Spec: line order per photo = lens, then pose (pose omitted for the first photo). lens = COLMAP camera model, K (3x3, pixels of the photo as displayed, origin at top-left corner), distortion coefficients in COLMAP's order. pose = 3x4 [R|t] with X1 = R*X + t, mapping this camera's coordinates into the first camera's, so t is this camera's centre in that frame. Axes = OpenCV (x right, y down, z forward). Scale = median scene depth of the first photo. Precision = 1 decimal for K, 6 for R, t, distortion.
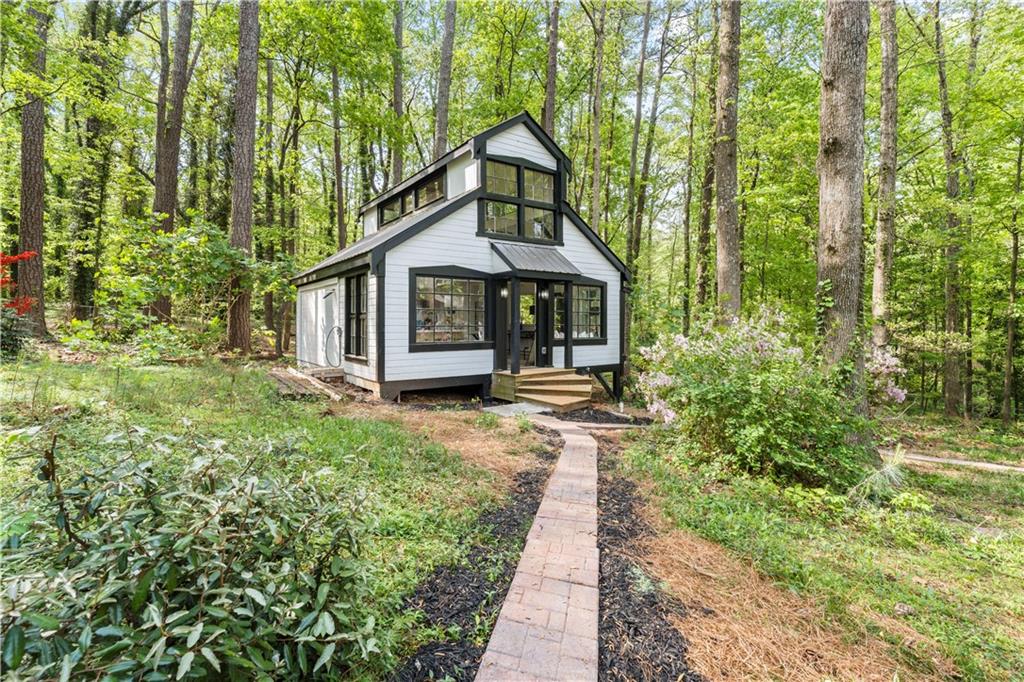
lens RADIAL K [[471.1, 0, 509.3], [0, 471.1, 320.1], [0, 0, 1]] dist [-0.000214, 0.000067]
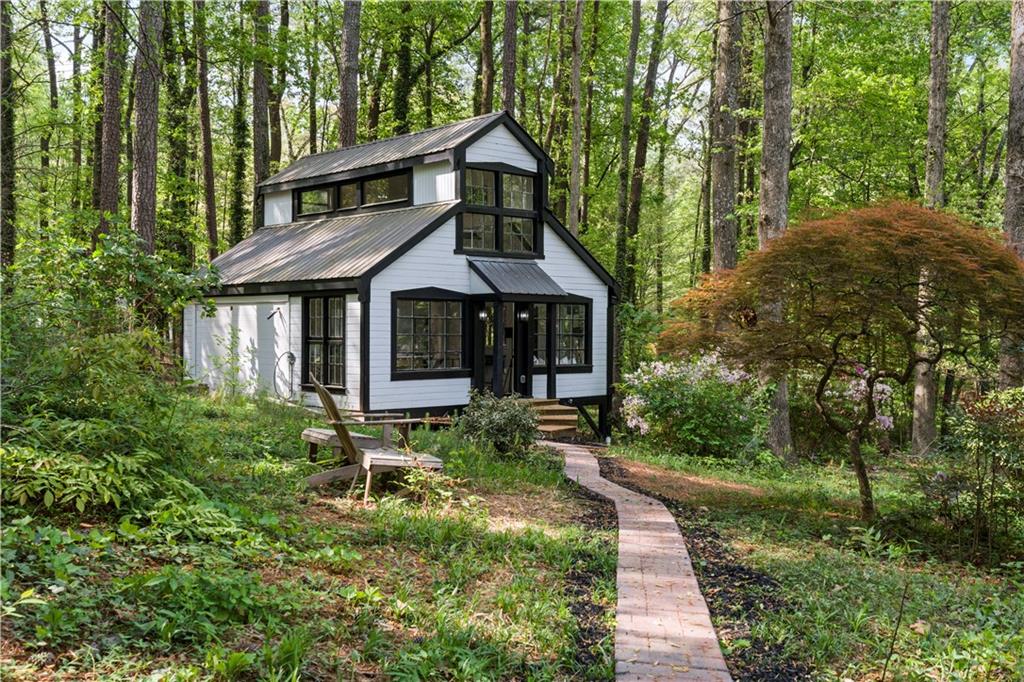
lens RADIAL K [[1027.9, 0, 512.0], [0, 1027.9, 341.0], [0, 0, 1]] dist [0.011943, 0.011071]
pose [[0.990328, 0.001913, 0.138730, -0.221072], [-0.004502, 0.999821, 0.018352, -0.043557], [-0.138670, -0.018799, 0.990160, -0.932641]]
